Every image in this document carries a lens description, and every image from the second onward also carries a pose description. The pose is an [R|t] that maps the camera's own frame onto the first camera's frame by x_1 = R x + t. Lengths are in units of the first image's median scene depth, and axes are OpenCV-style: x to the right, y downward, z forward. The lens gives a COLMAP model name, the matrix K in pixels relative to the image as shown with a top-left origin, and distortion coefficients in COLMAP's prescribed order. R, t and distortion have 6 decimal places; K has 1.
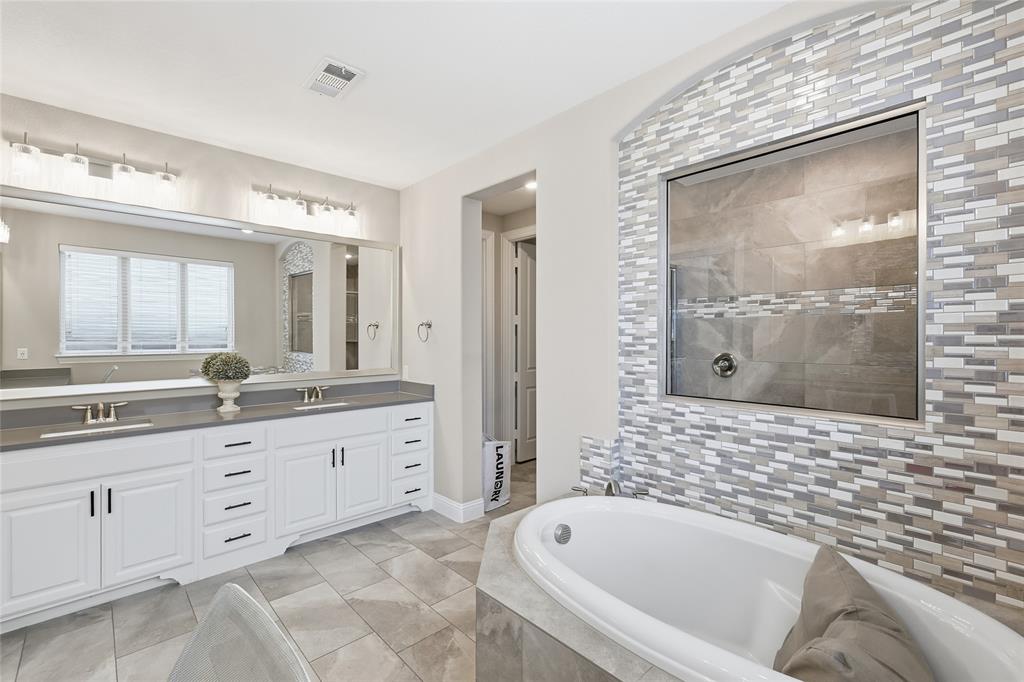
lens RADIAL K [[452.5, 0, 511.1], [0, 452.5, 336.9], [0, 0, 1]] dist [0.003945, 0.000646]
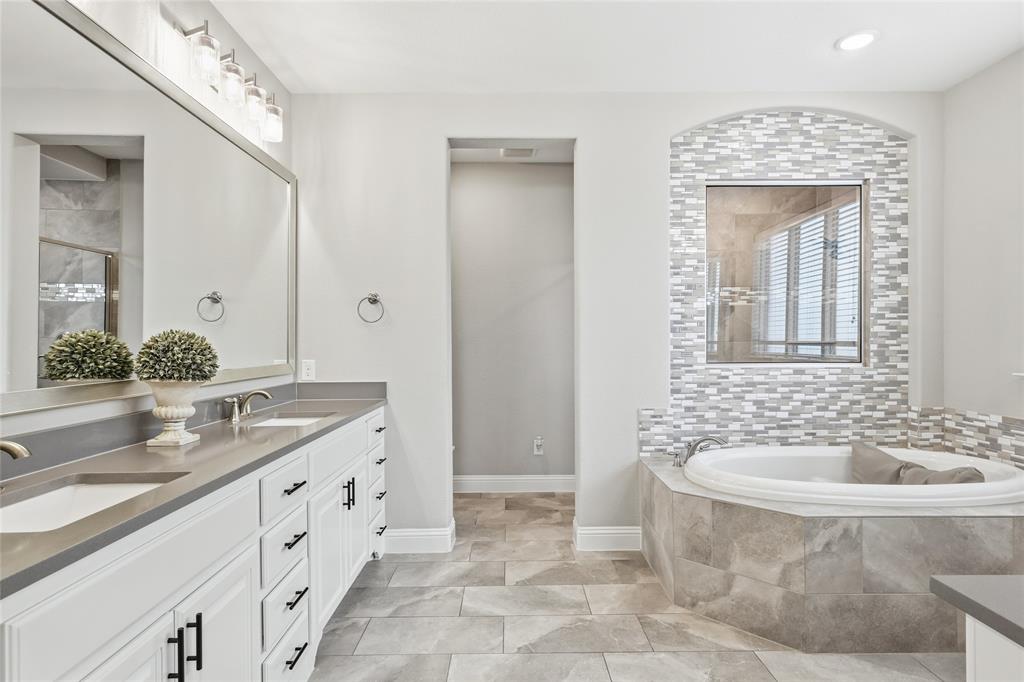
lens RADIAL K [[540.5, 0, 512.3], [0, 540.5, 342.6], [0, 0, 1]] dist [0.003289, -0.000229]
pose [[0.672398, -0.003726, 0.740181, -1.219939], [0.004726, 0.999989, 0.000741, 0.078320], [-0.740175, 0.003000, 0.672407, 0.473655]]
